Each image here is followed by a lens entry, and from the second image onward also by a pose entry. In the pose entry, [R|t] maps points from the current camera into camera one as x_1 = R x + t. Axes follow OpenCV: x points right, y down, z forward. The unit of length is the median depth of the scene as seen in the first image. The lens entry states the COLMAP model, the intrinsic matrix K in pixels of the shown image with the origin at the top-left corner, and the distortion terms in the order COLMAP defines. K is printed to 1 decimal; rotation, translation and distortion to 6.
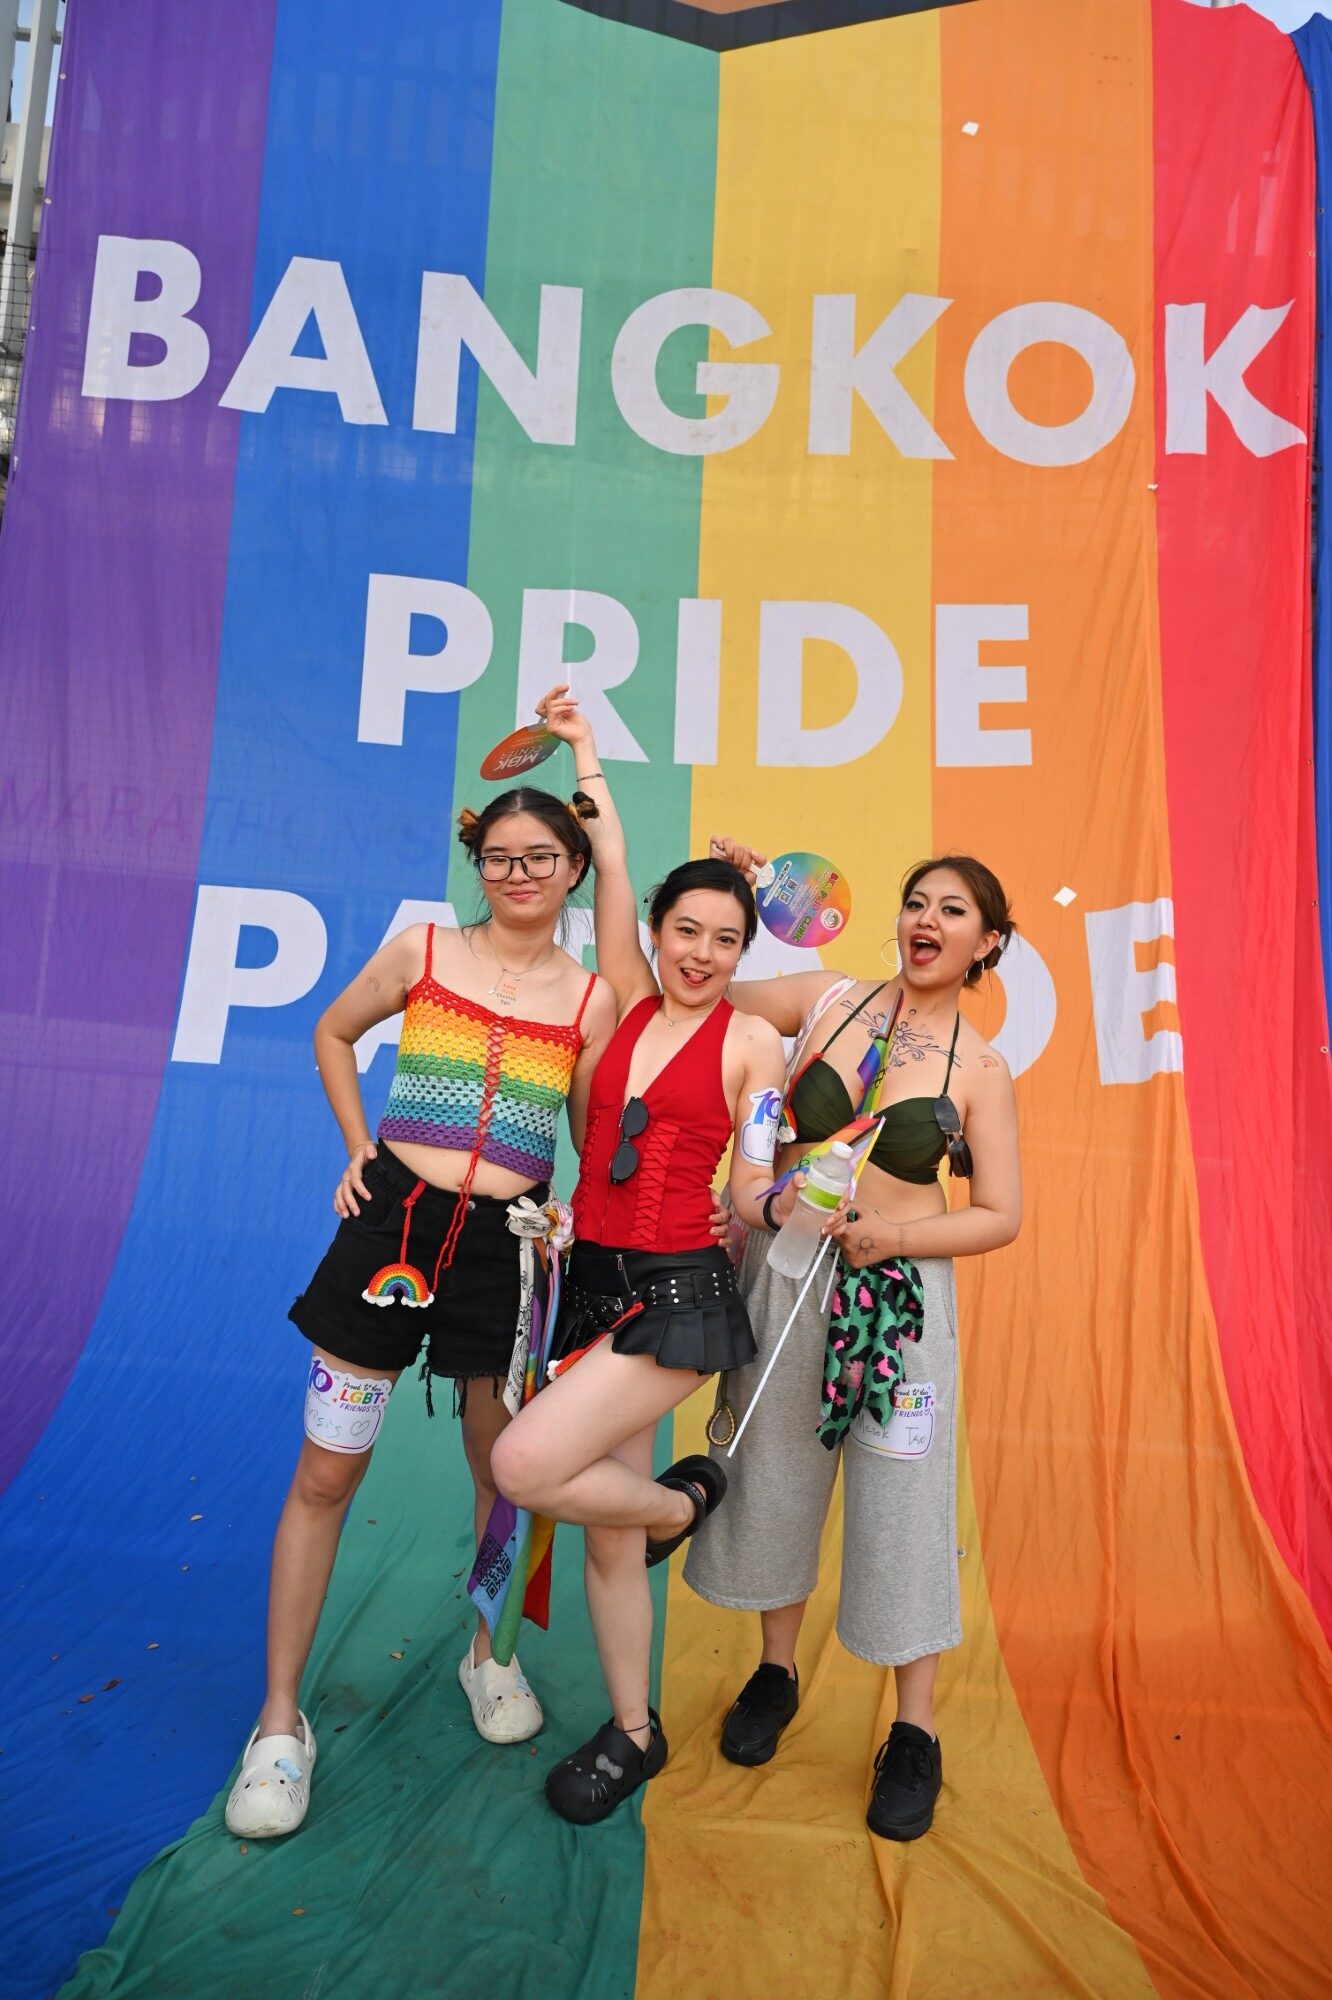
lens RADIAL K [[1382.3, 0, 694.7], [0, 1382.3, 996.8], [0, 0, 1]] dist [0.563365, 0.000451]
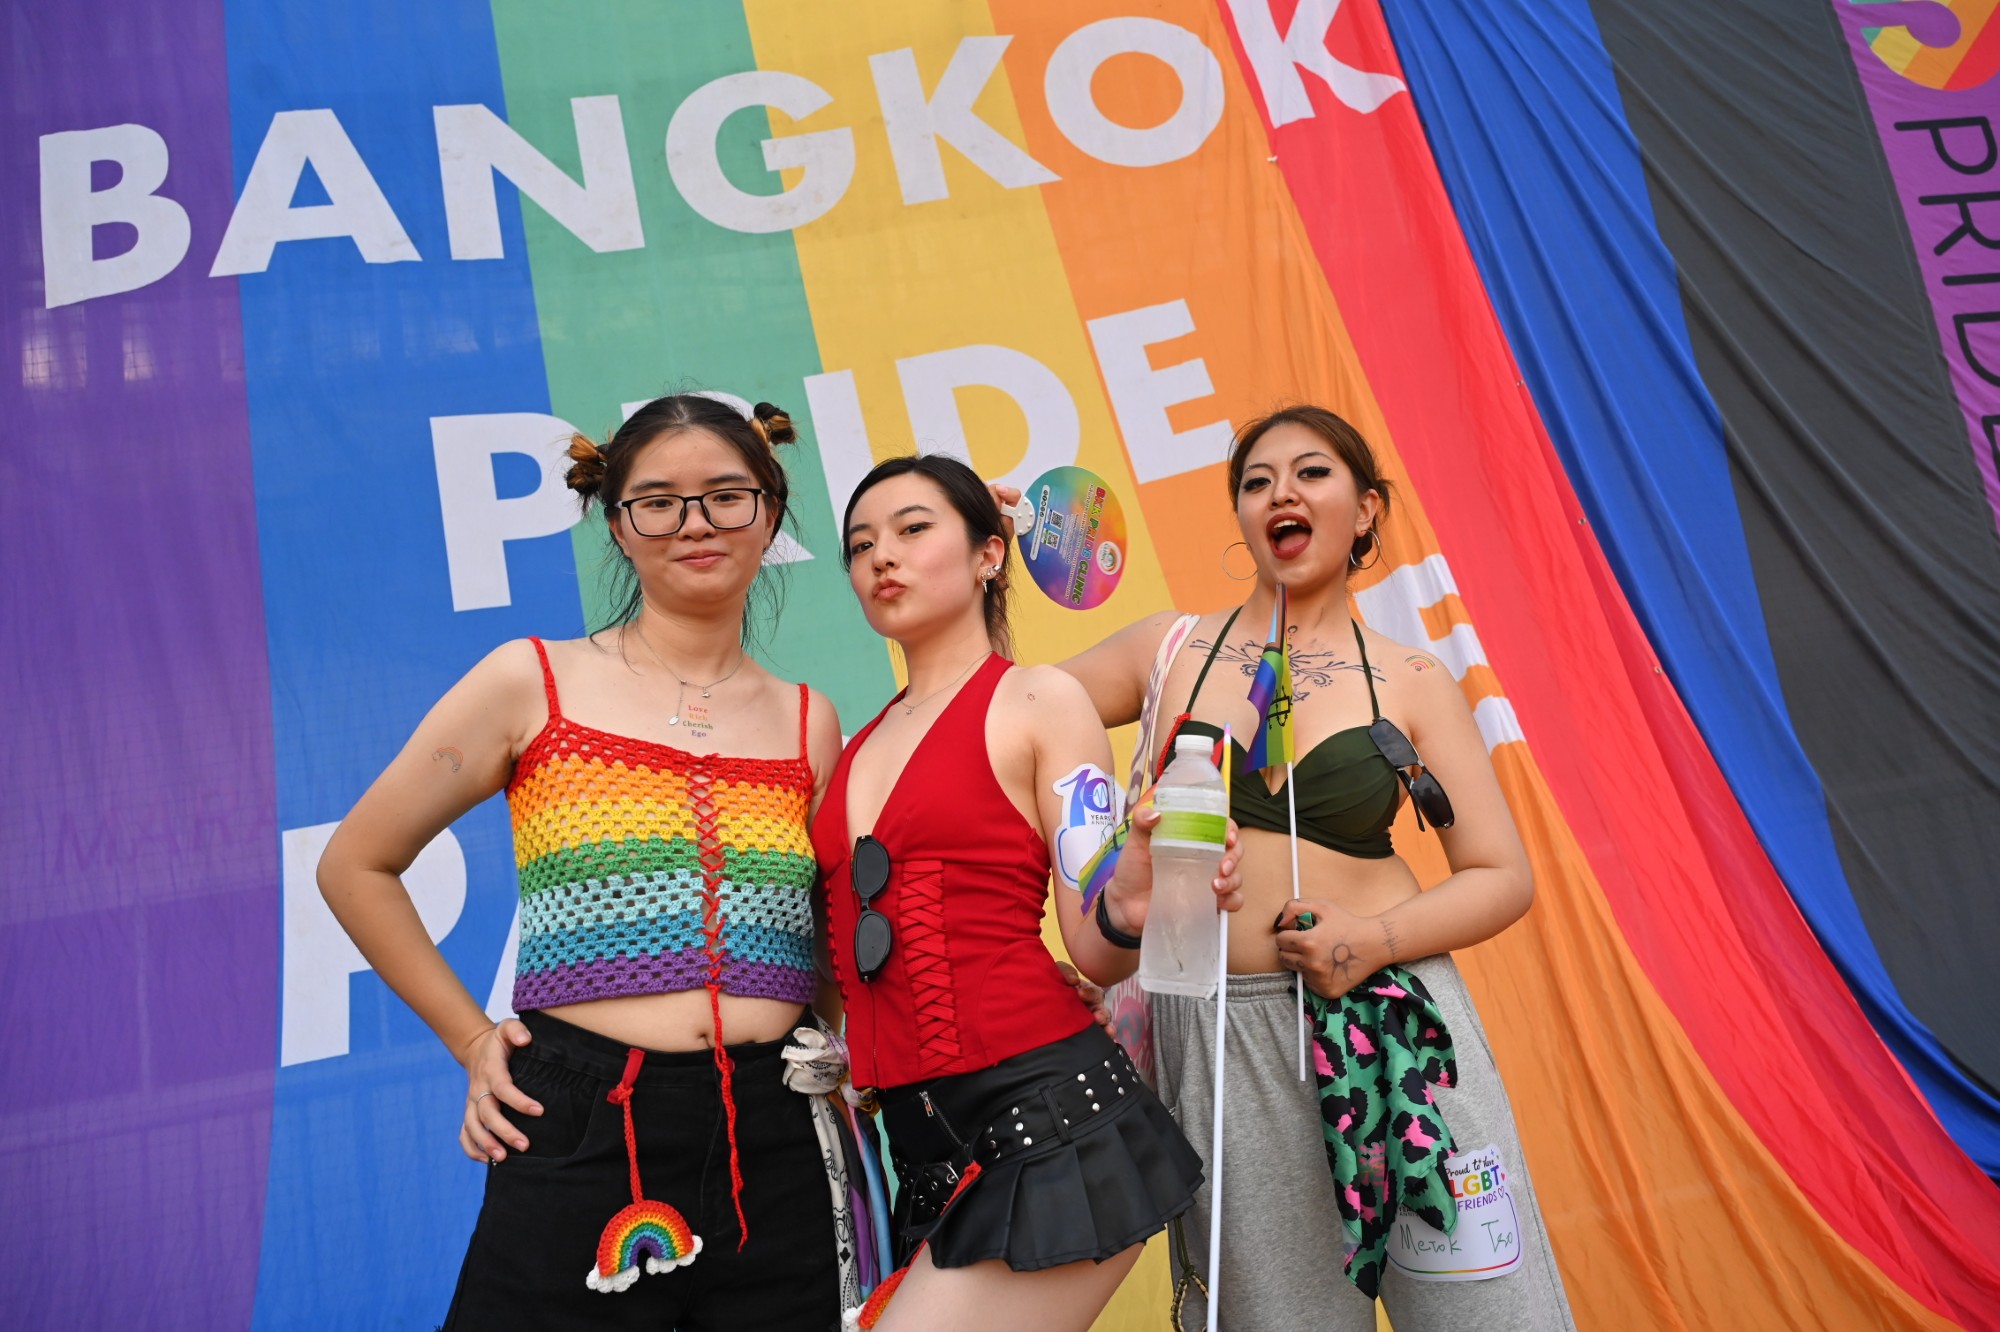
lens RADIAL K [[1370.3, 0, 1003.1], [0, 1370.3, 709.8], [0, 0, 1]] dist [0.287474, -0.002708]
pose [[0.963566, -0.243569, 0.110517, -0.039285], [0.256958, 0.957680, -0.129702, 0.061700], [-0.074249, 0.153375, 0.985375, 0.202216]]
